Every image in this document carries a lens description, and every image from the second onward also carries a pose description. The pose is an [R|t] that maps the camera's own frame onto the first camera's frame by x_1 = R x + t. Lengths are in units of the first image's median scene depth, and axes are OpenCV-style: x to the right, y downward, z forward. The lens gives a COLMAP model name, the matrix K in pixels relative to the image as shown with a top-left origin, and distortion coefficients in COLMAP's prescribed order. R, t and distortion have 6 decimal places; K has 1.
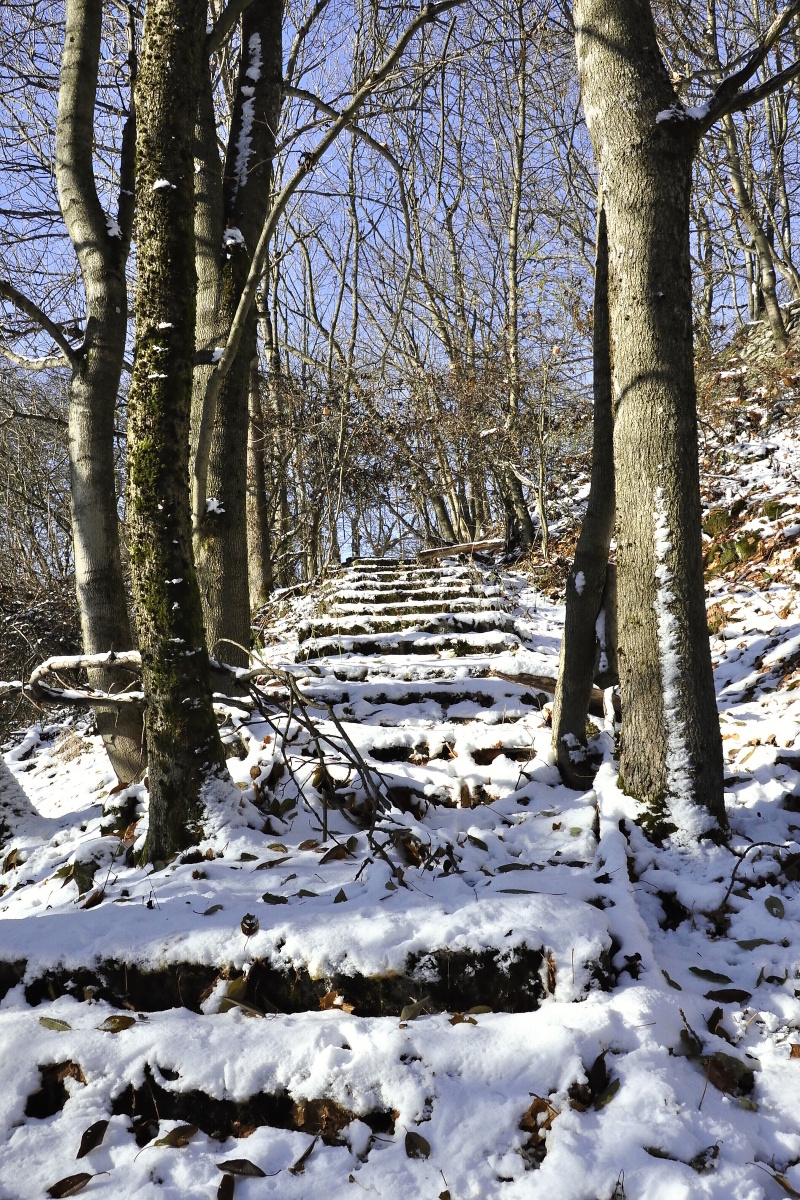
lens RADIAL K [[1131.5, 0, 381.5], [0, 1131.5, 631.8], [0, 0, 1]] dist [-0.045571, 0.000000]
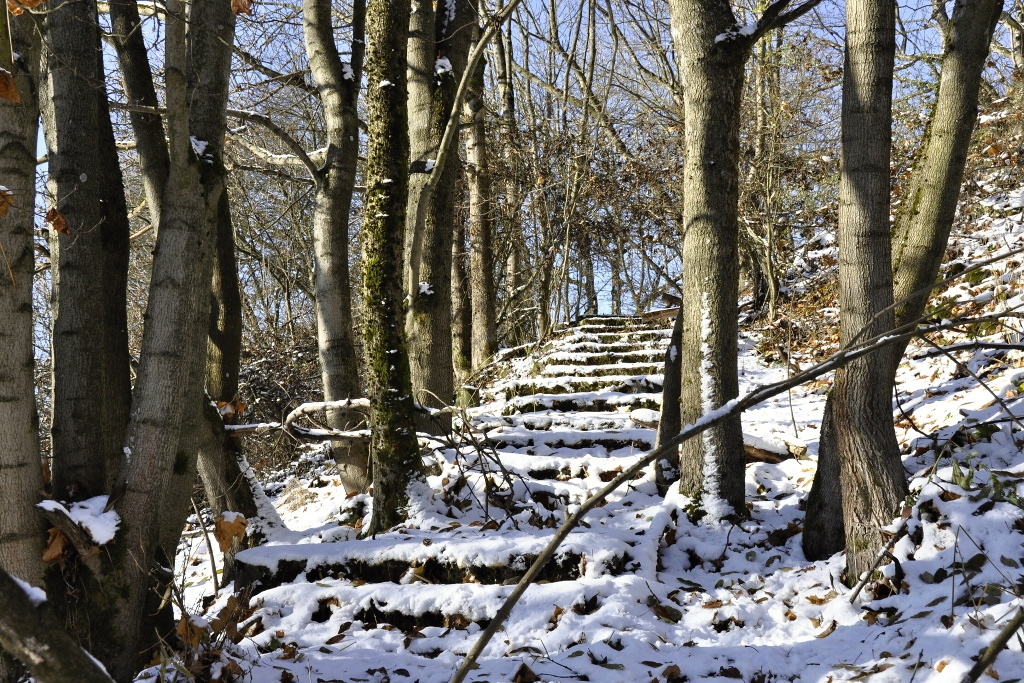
lens RADIAL K [[1531.0, 0, 516.0], [0, 1531.0, 343.2], [0, 0, 1]] dist [0.193797, 0.000000]
pose [[0.994375, 0.005449, -0.105775, 0.181875], [-0.009394, 0.999277, -0.036840, 0.016707], [0.105498, 0.037627, 0.993707, -0.934490]]
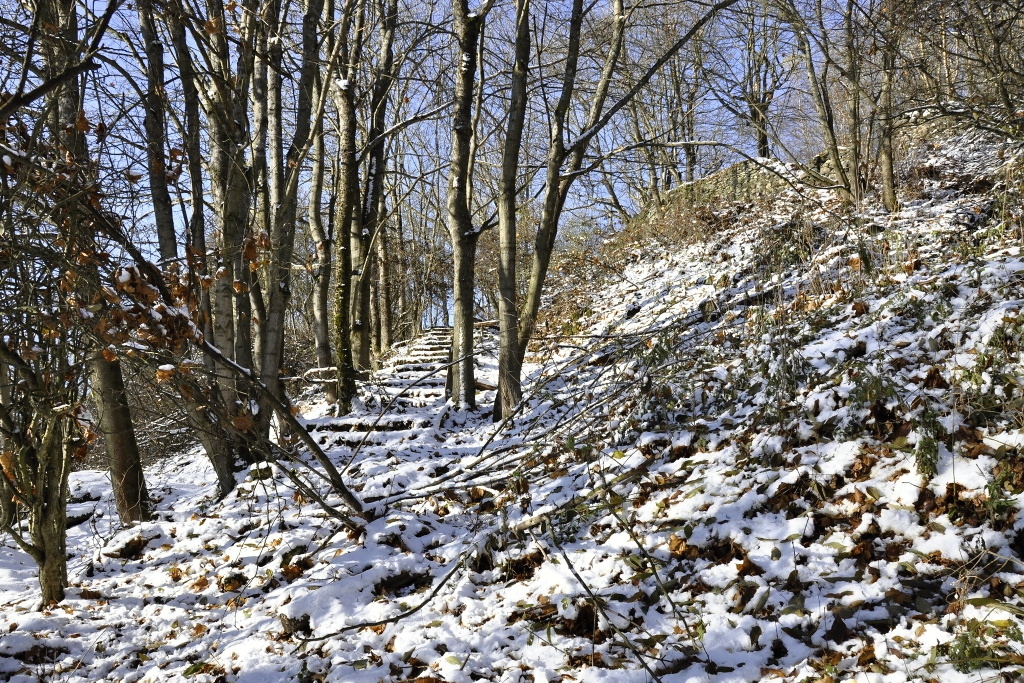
lens RADIAL K [[867.6, 0, 504.8], [0, 867.6, 347.6], [0, 0, 1]] dist [-0.139273, -0.000367]
pose [[0.999999, 0.001146, -0.000586, 0.352020], [-0.001157, 0.999813, -0.019291, 0.006832], [0.000564, 0.019292, 0.999814, -1.885914]]
